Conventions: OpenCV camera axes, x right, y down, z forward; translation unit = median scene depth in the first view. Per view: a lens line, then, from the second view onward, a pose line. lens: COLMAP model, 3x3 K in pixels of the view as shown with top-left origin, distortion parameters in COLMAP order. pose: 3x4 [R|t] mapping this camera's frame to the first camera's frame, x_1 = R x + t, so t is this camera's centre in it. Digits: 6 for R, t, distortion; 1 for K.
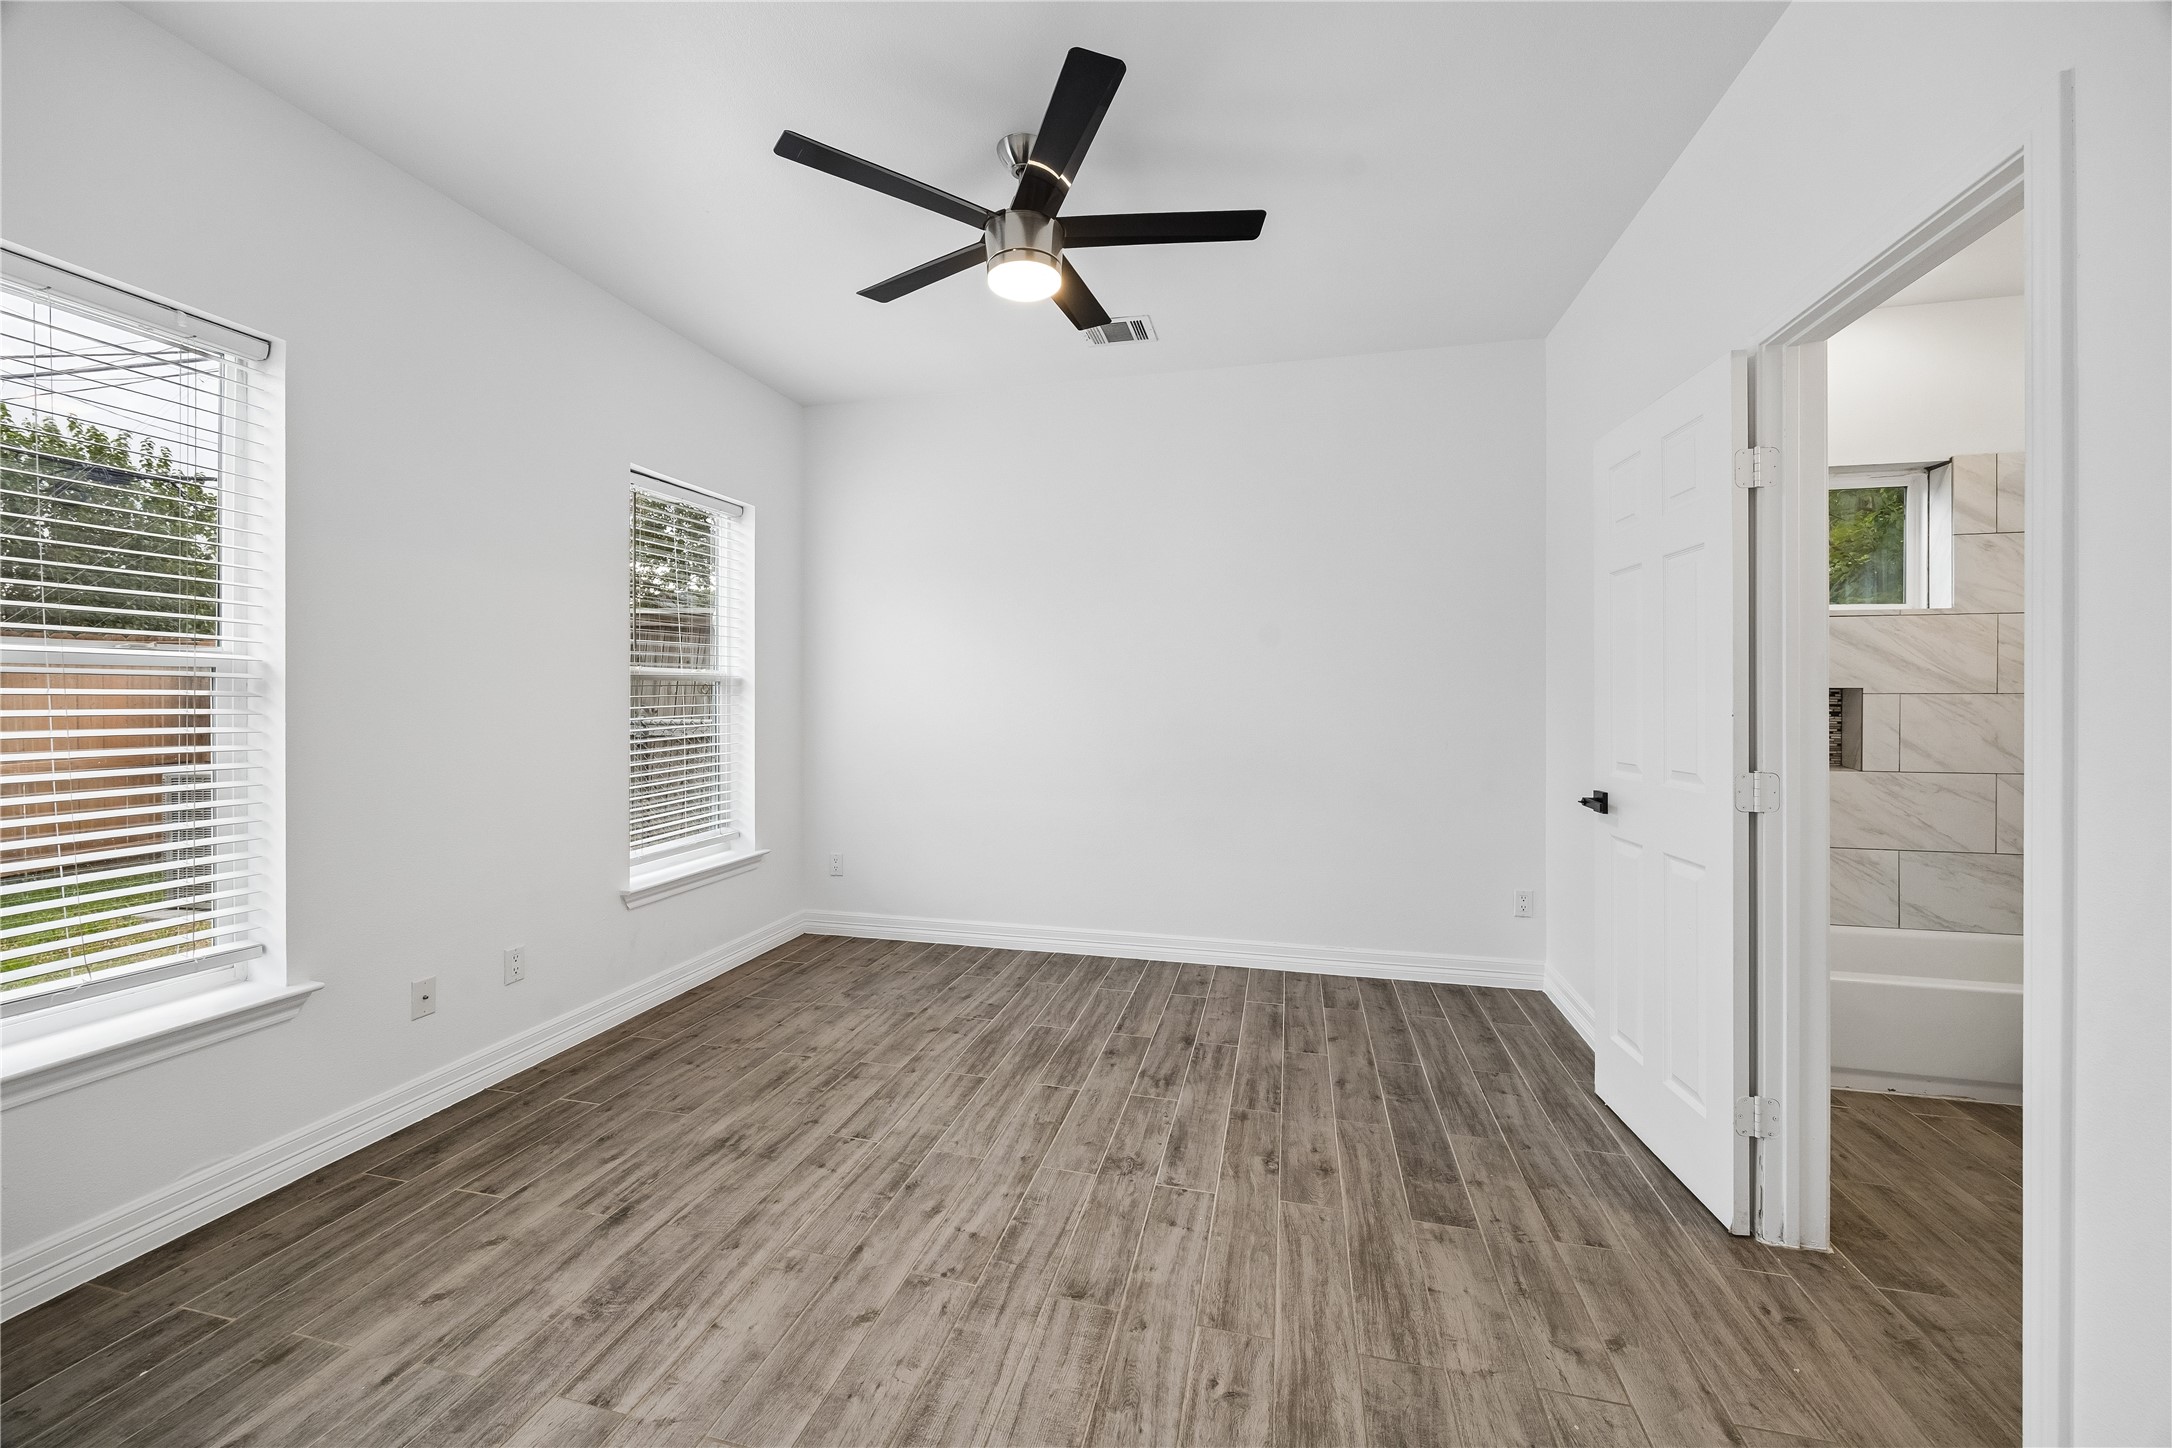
lens RADIAL K [[848.5, 0, 1060.3], [0, 848.5, 694.7], [0, 0, 1]] dist [-0.002007, -0.000217]
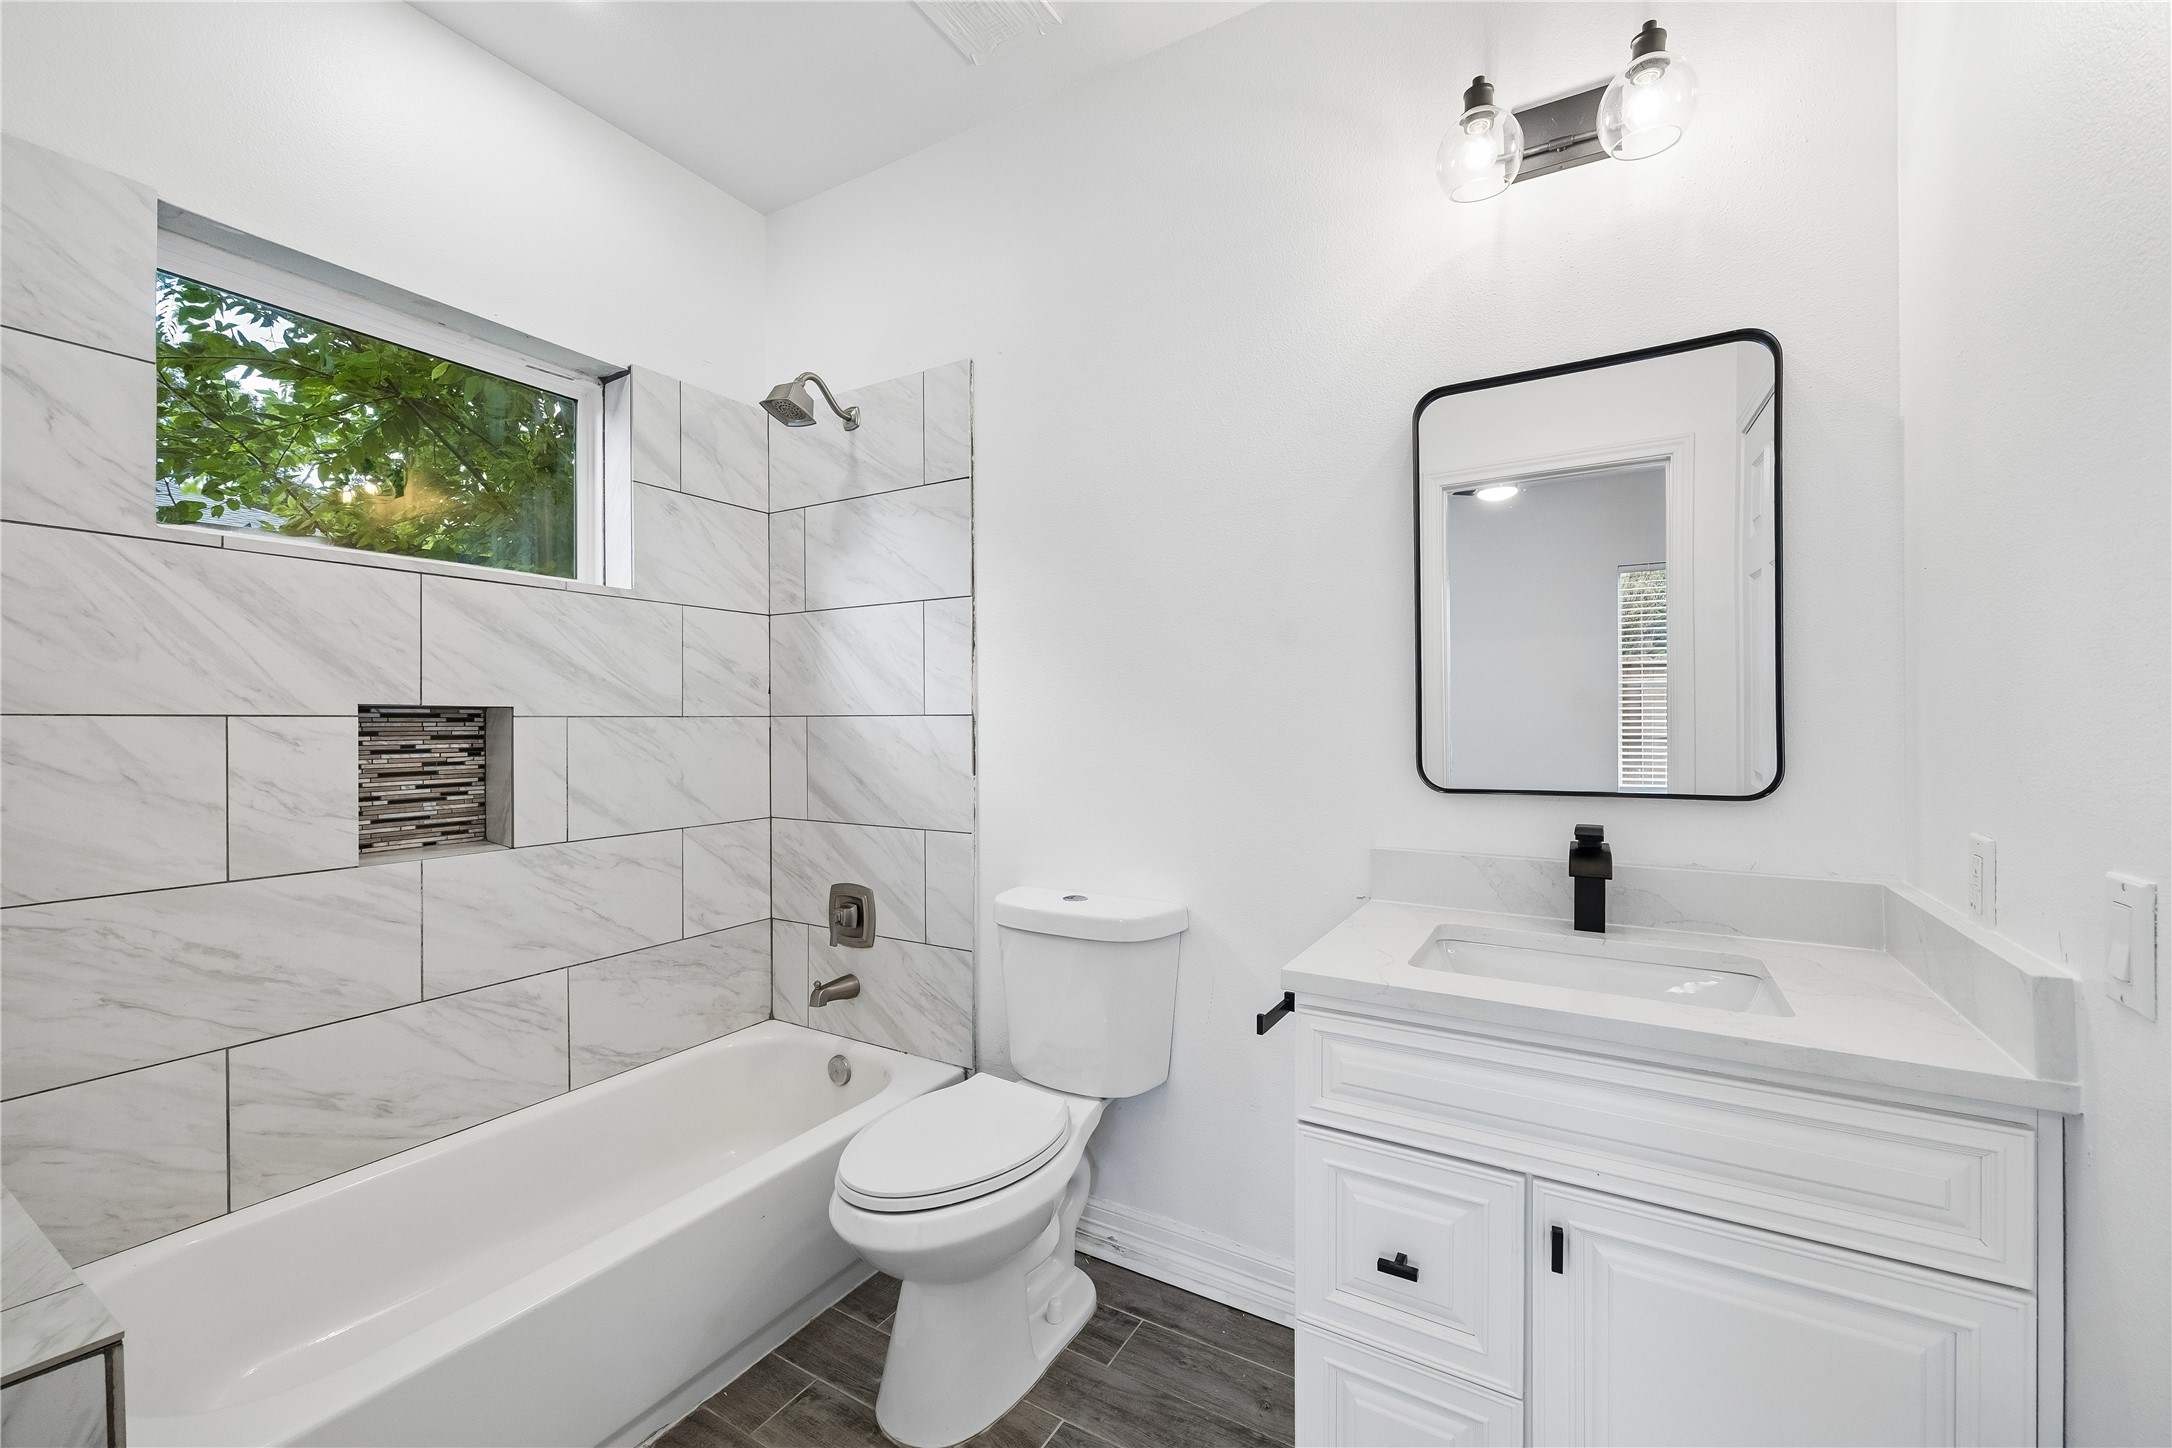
lens RADIAL K [[848.5, 0, 1082.2], [0, 848.5, 725.9], [0, 0, 1]] dist [-0.002007, -0.000217]
pose [[0.280636, -0.008367, 0.959778, 0.666639], [0.003498, 0.999964, 0.007694, 0.002766], [-0.959808, 0.001198, 0.280656, 0.615276]]
